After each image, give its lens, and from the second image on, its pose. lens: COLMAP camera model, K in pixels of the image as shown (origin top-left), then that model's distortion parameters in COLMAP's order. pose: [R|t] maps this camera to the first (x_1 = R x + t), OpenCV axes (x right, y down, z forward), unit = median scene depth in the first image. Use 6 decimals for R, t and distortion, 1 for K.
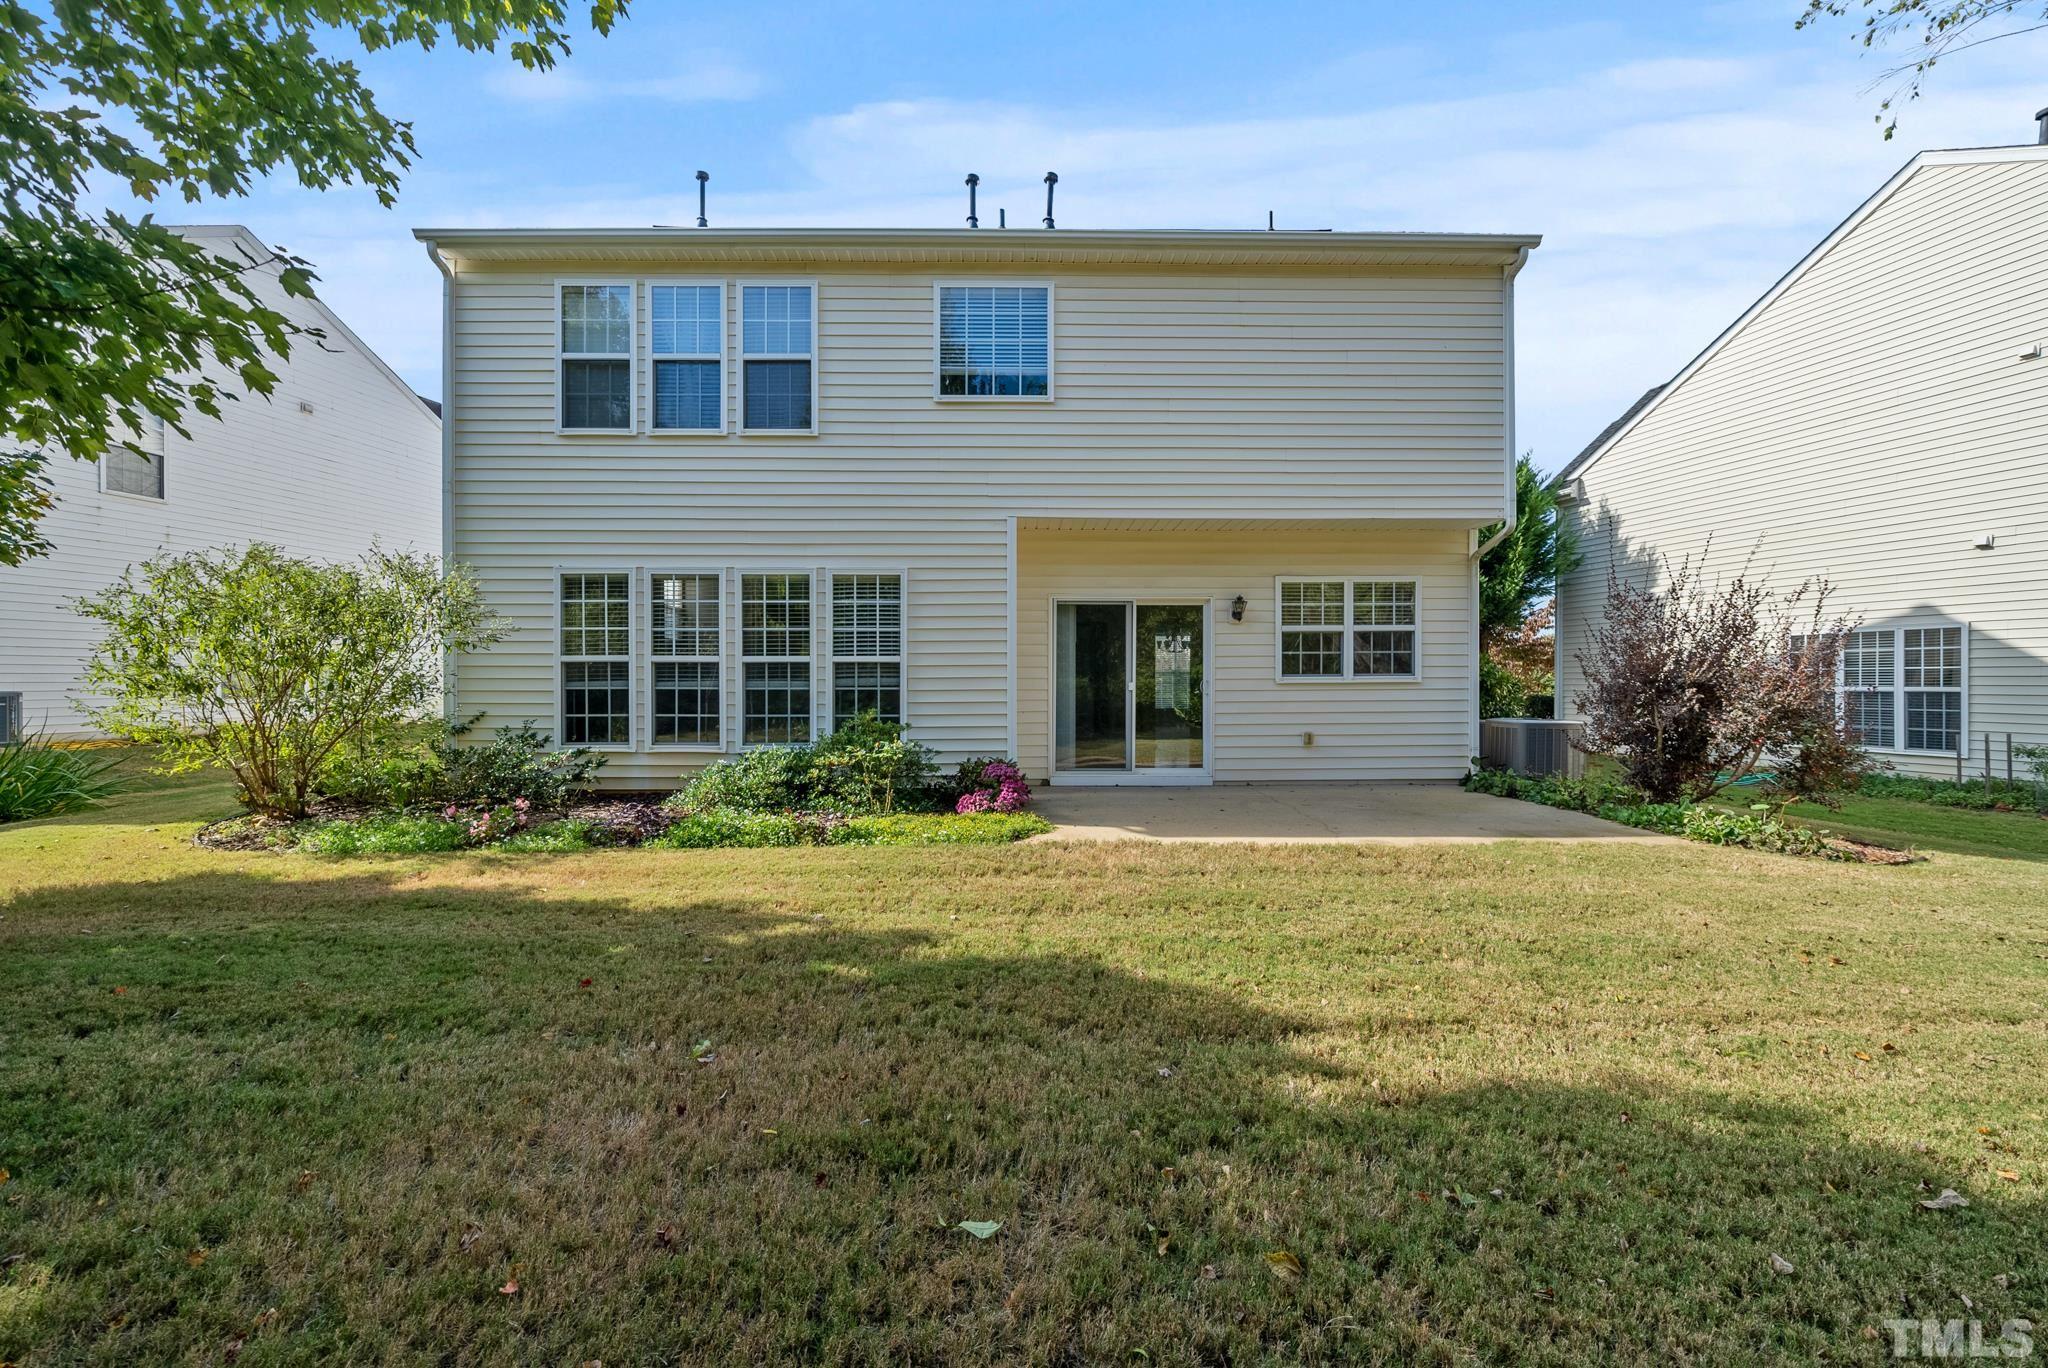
lens RADIAL K [[758.5, 0, 1023.7], [0, 758.5, 682.8], [0, 0, 1]] dist [-0.003548, -0.000130]
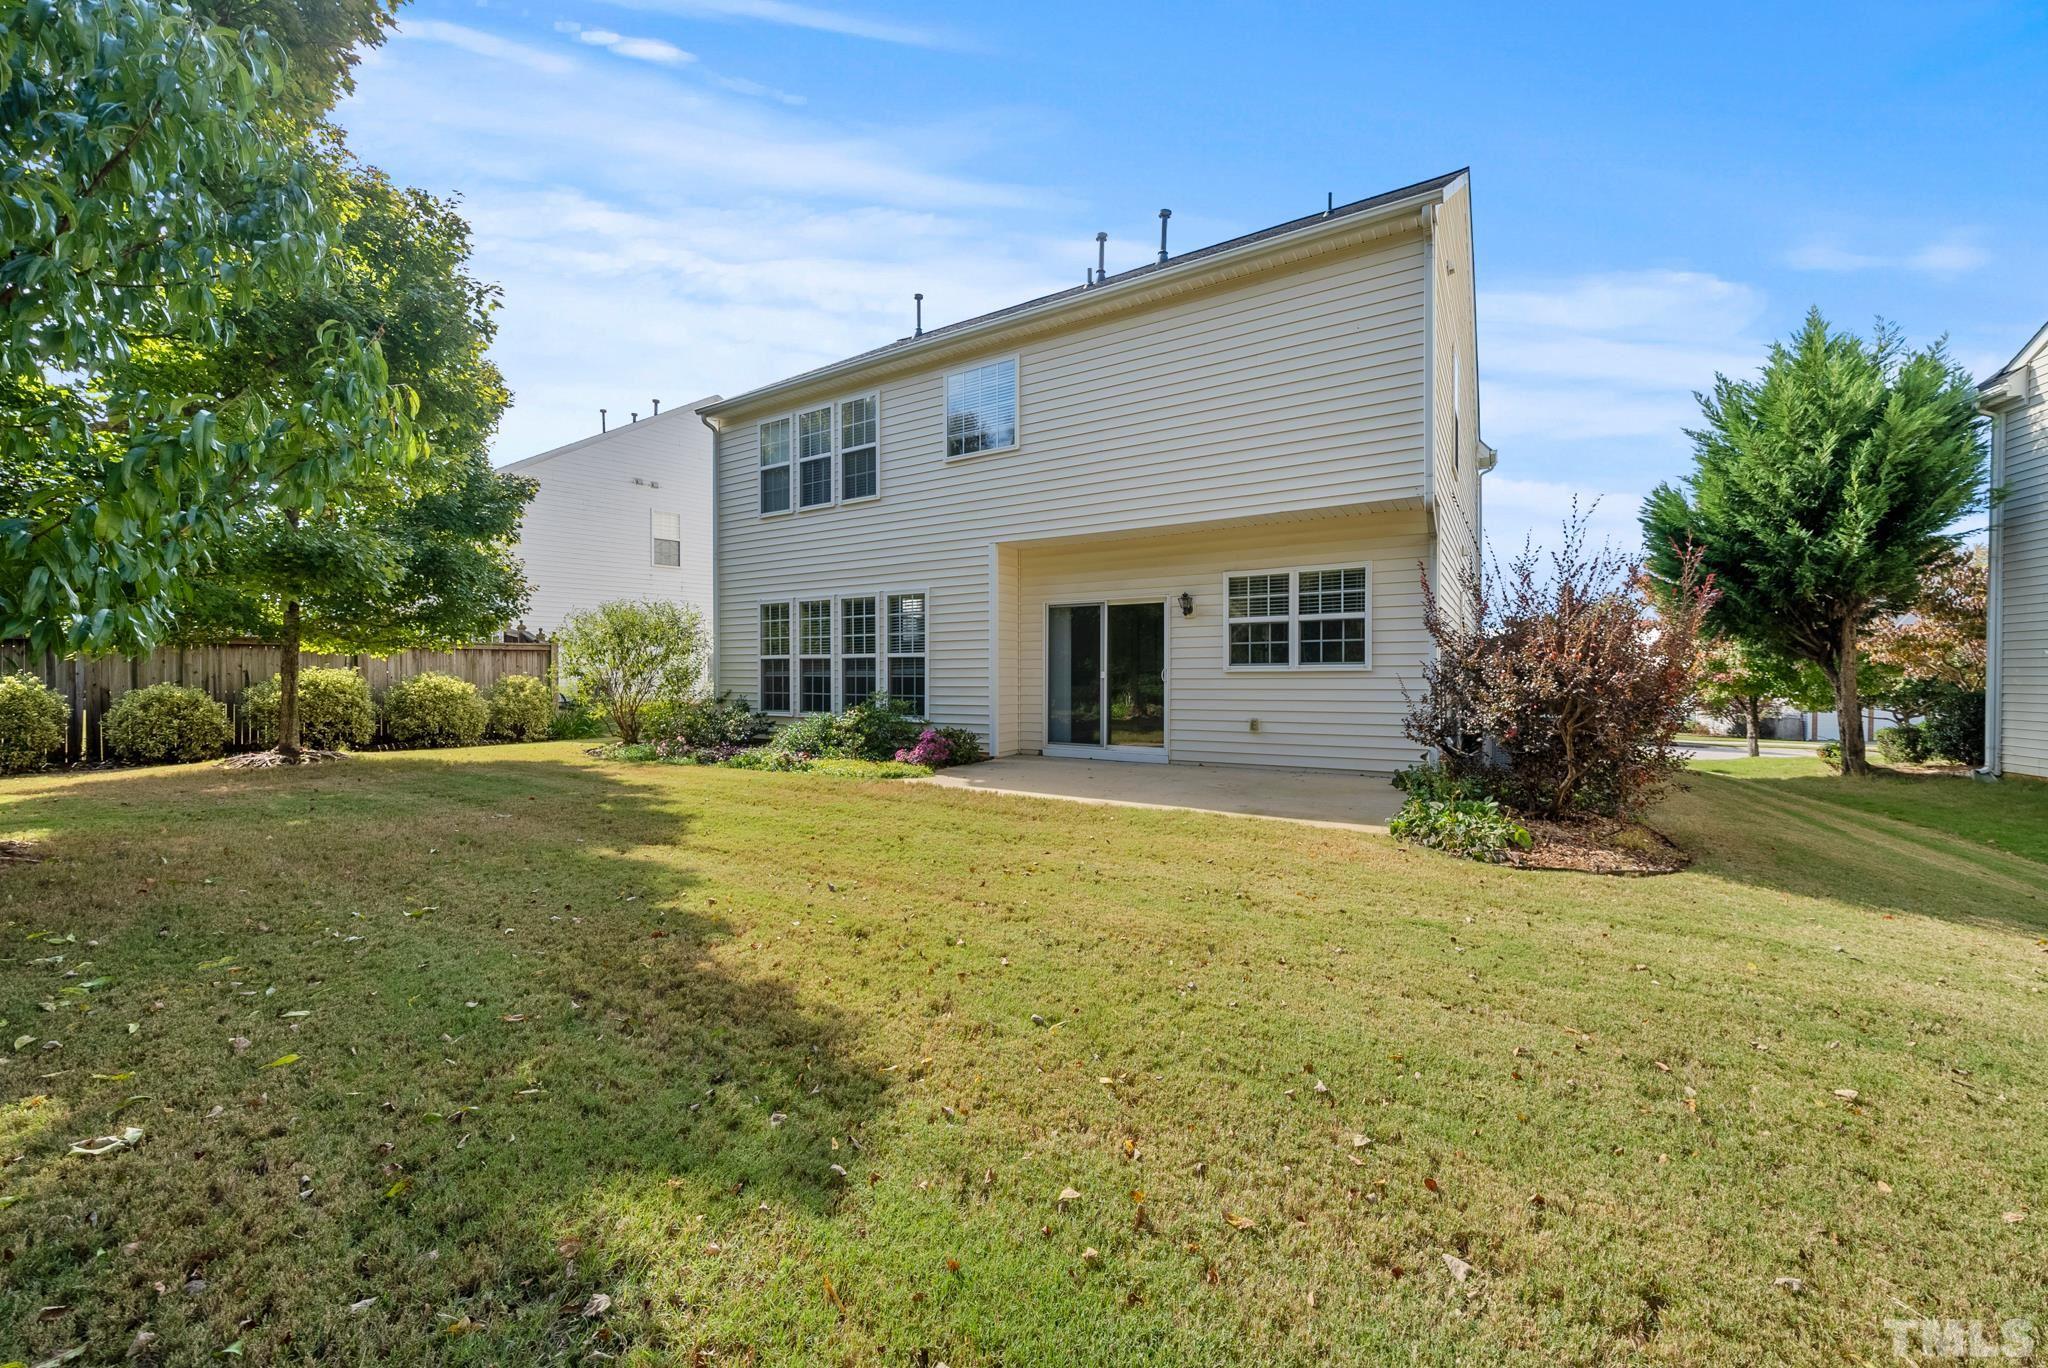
lens RADIAL K [[758.5, 0, 1057.4], [0, 758.5, 680.8], [0, 0, 1]] dist [-0.003548, -0.000130]
pose [[0.852207, 0.003811, -0.523190, 0.697352], [0.000662, 0.999965, 0.008362, 0.004288], [0.523204, -0.007472, 0.852175, -0.039502]]
